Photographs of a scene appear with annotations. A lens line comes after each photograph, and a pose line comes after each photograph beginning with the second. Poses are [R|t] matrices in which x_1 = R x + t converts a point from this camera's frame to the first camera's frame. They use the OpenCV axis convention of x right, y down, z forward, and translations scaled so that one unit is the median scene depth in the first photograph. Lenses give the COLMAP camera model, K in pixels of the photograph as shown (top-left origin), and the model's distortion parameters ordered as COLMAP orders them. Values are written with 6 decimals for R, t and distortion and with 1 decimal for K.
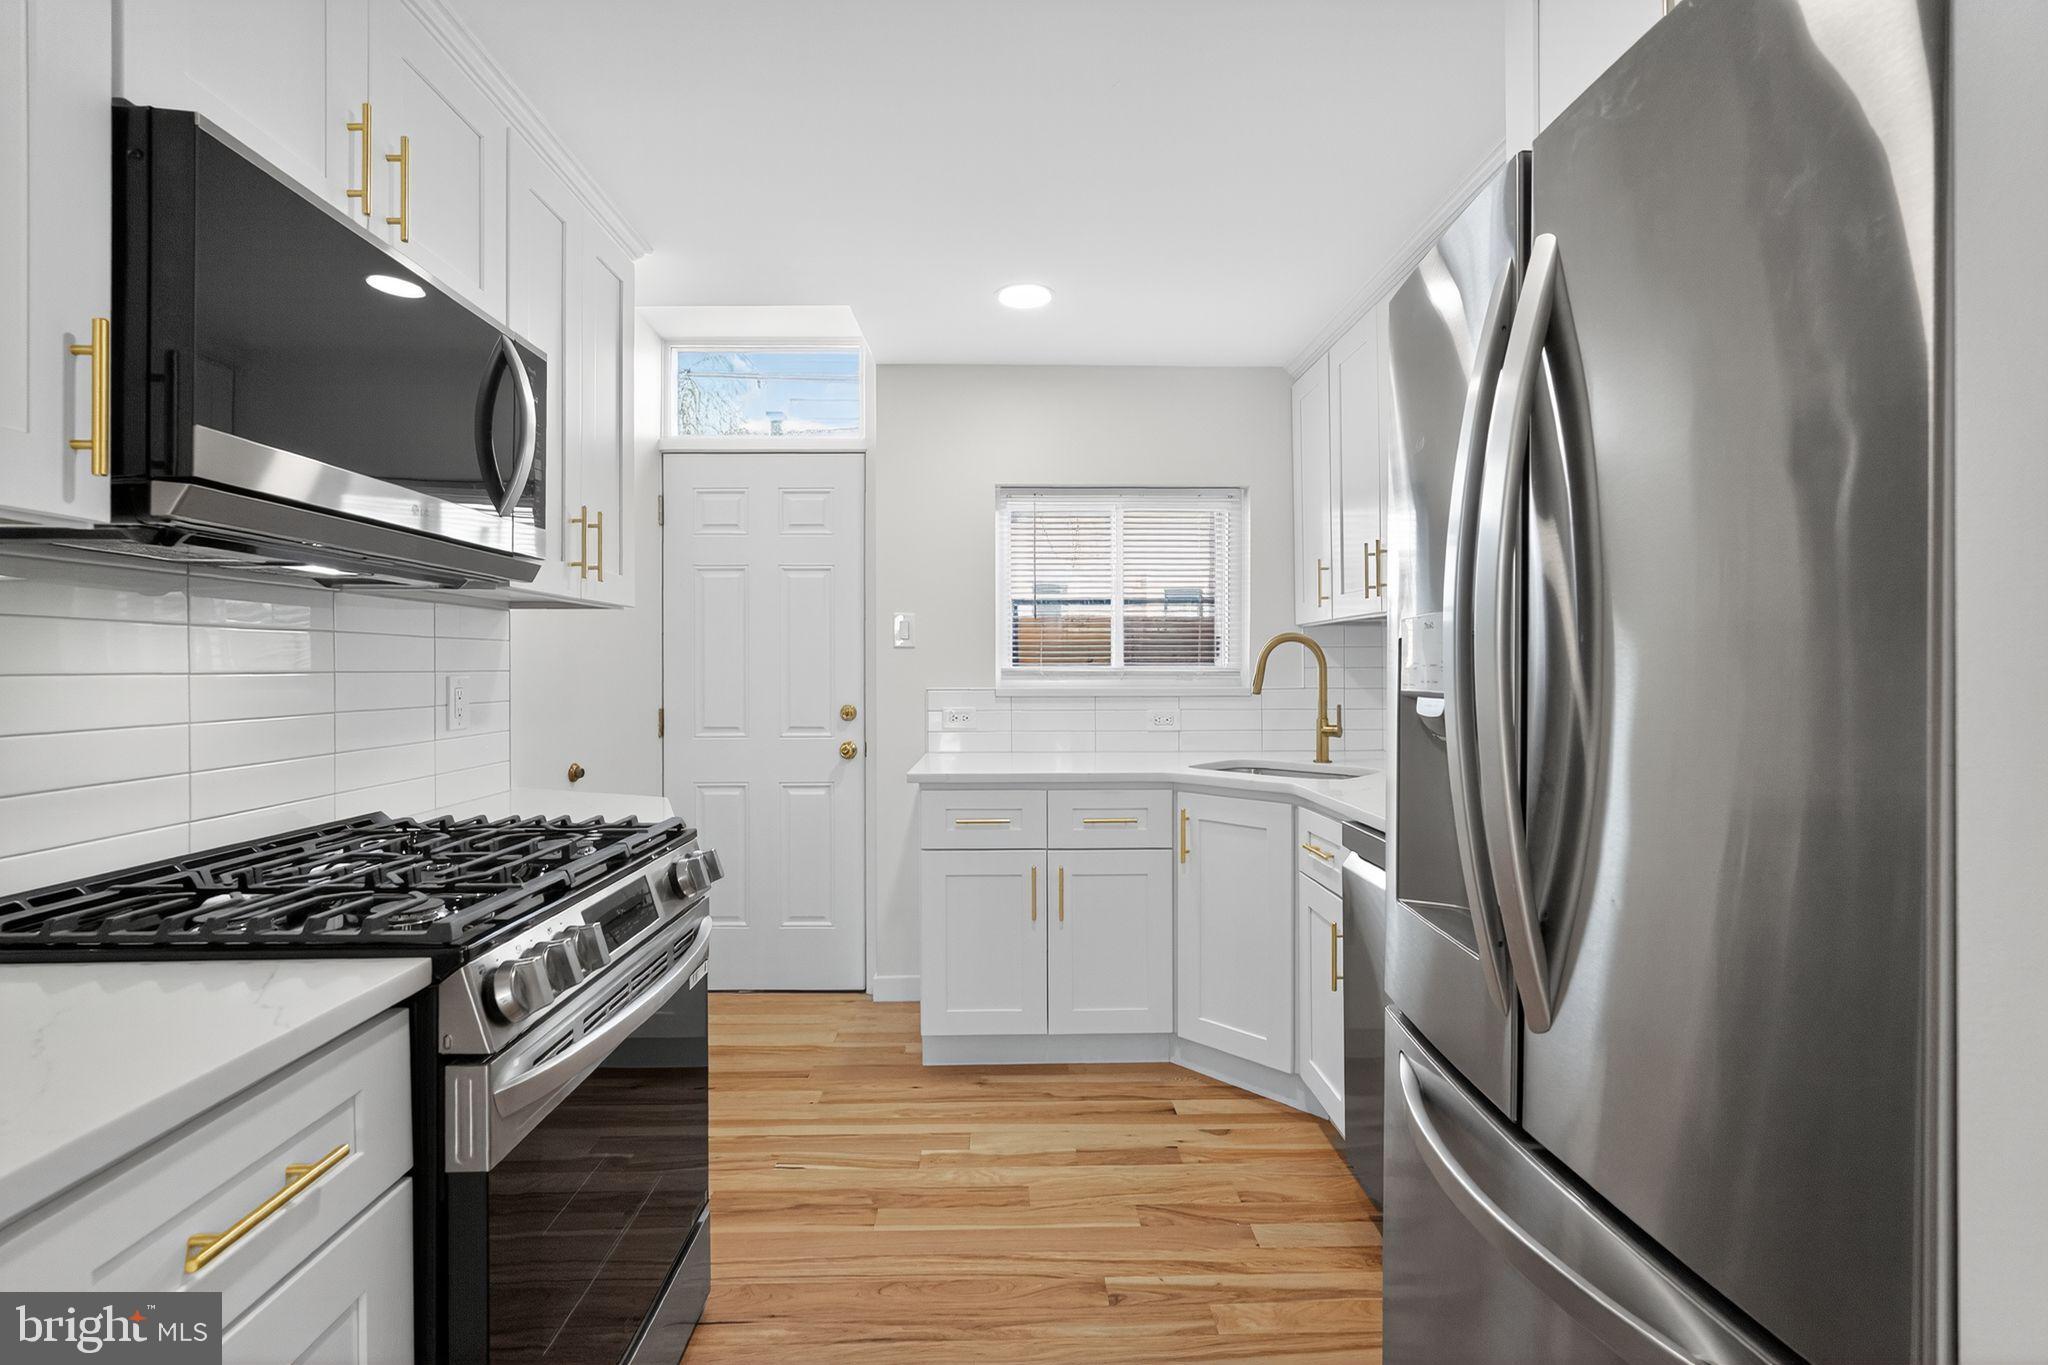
lens RADIAL K [[915.1, 0, 1018.9], [0, 915.1, 673.8], [0, 0, 1]] dist [0.000754, 0.000244]
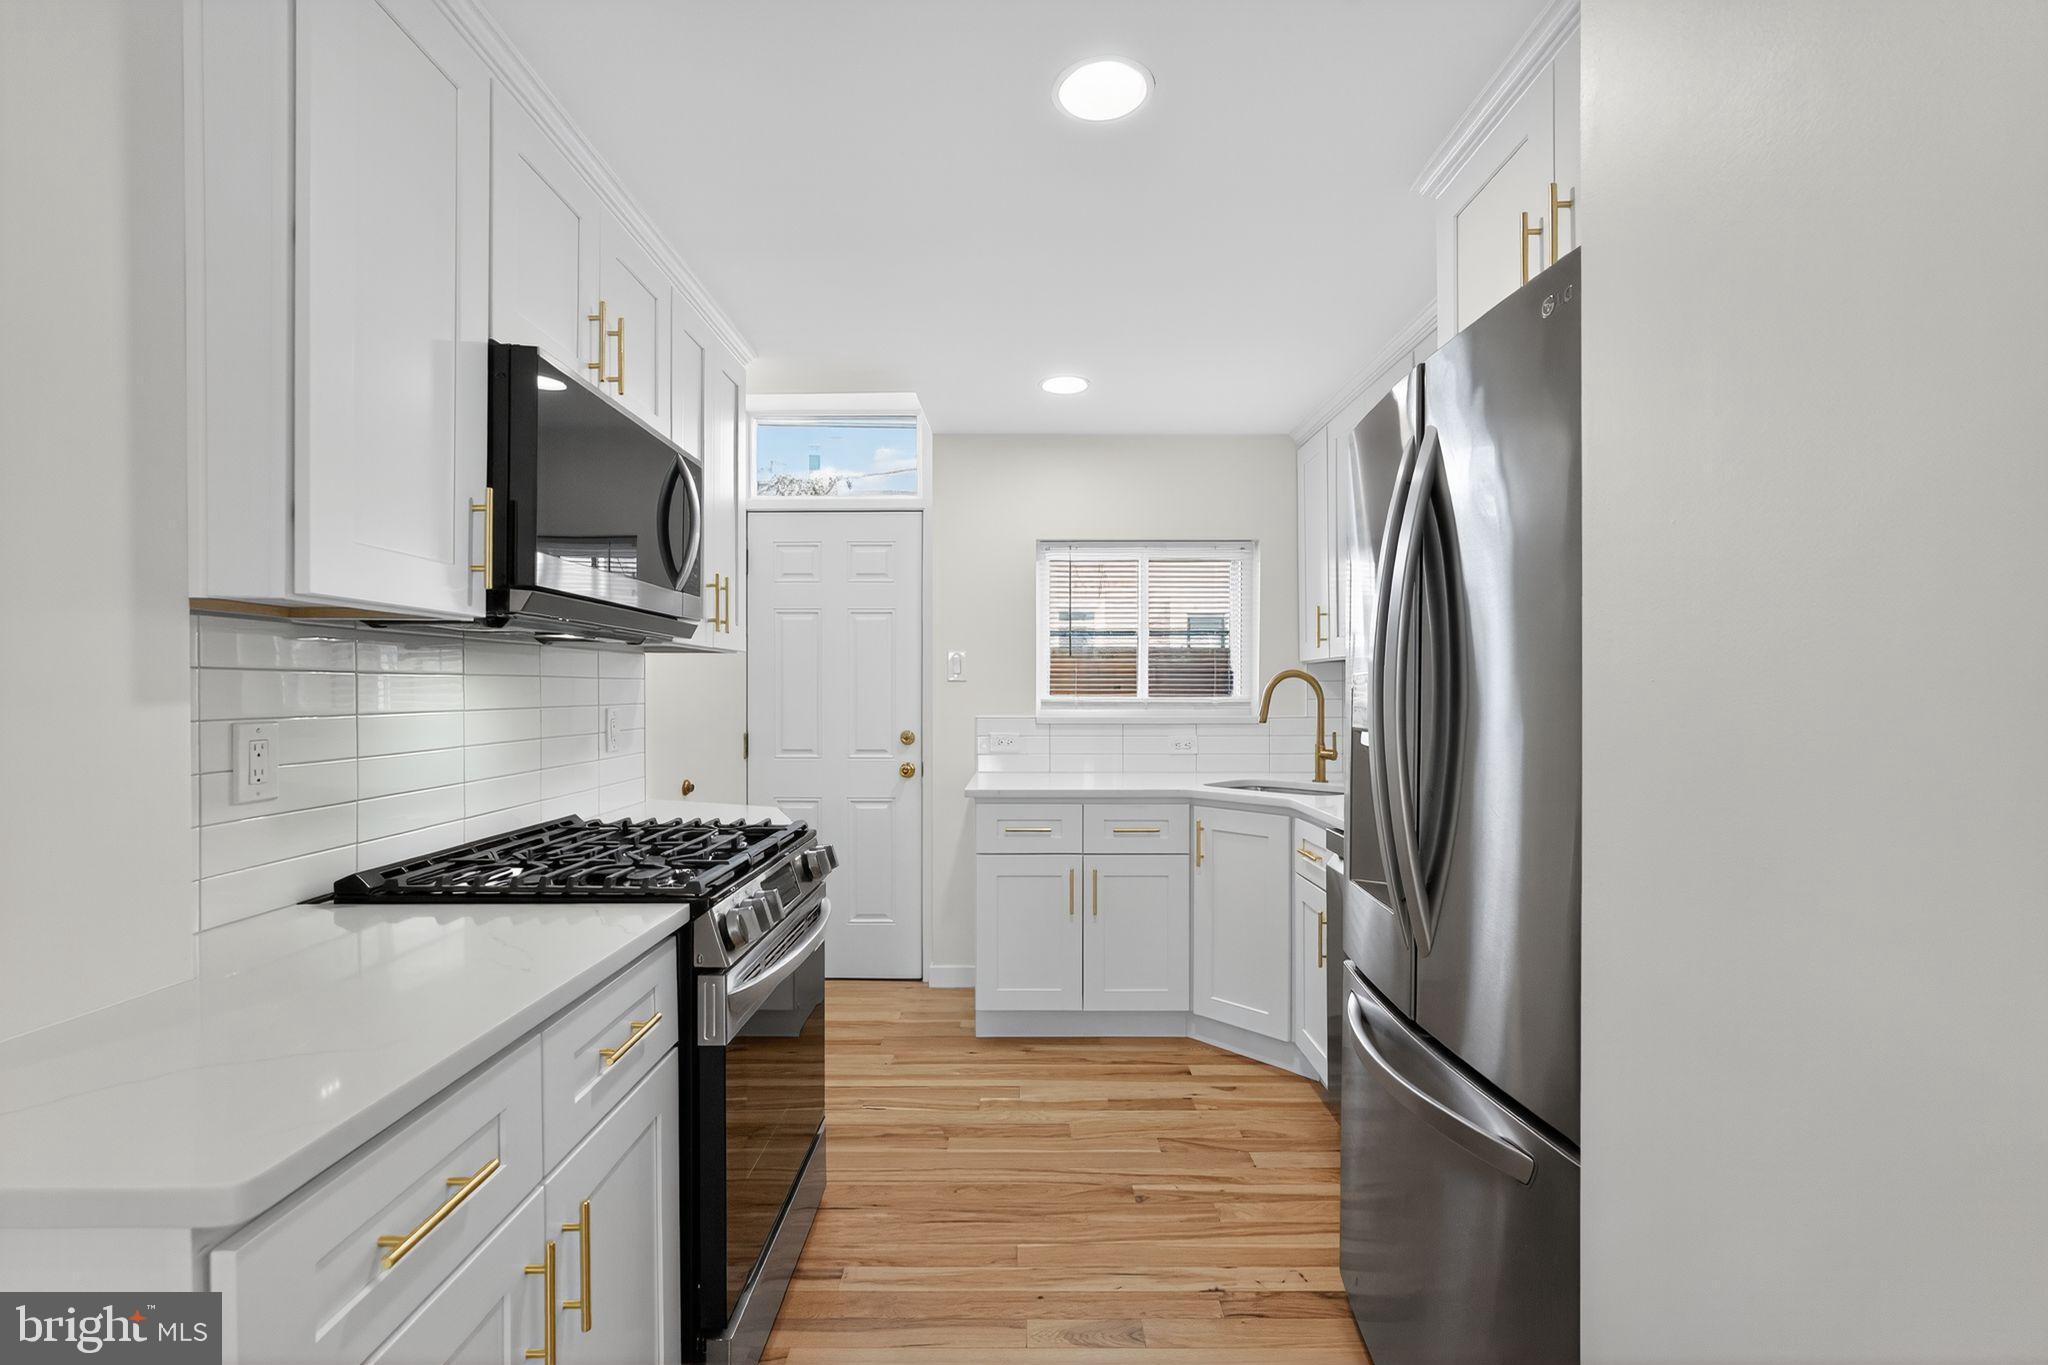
lens RADIAL K [[920.4, 0, 1023.5], [0, 920.4, 694.8], [0, 0, 1]] dist [-0.000805, 0.000005]
pose [[0.999781, 0.002432, -0.020770, -0.023415], [-0.002431, 0.999997, 0.000066, -0.014900], [0.020770, -0.000015, 0.999784, -0.204449]]
